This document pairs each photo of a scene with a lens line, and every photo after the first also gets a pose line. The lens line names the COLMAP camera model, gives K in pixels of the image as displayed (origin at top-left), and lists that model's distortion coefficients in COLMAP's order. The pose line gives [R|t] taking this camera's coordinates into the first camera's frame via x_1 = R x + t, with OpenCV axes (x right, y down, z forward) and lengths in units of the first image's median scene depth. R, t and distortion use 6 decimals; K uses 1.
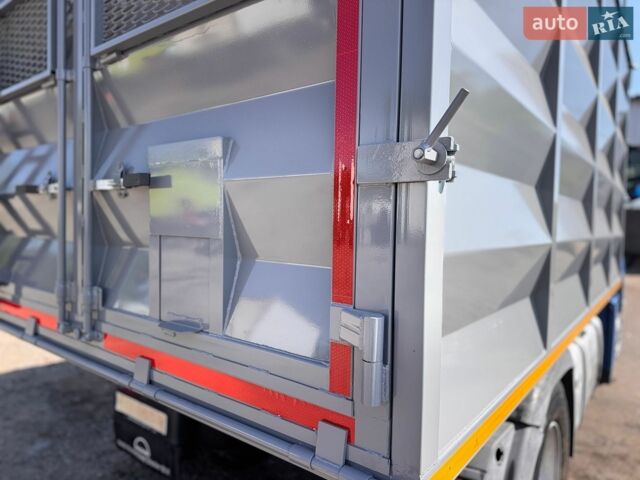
lens RADIAL K [[457.9, 0, 324.8], [0, 457.9, 241.7], [0, 0, 1]] dist [0.001214, -0.029313]
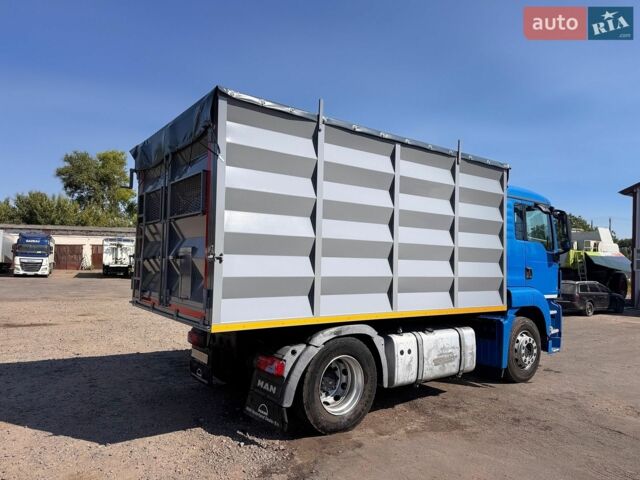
lens RADIAL K [[457.9, 0, 324.8], [0, 457.9, 241.7], [0, 0, 1]] dist [0.001214, -0.029313]
pose [[0.960426, -0.015668, -0.278096, 1.054720], [-0.010139, 0.995788, -0.091120, 0.035841], [0.278352, 0.090333, 0.956222, -1.301256]]
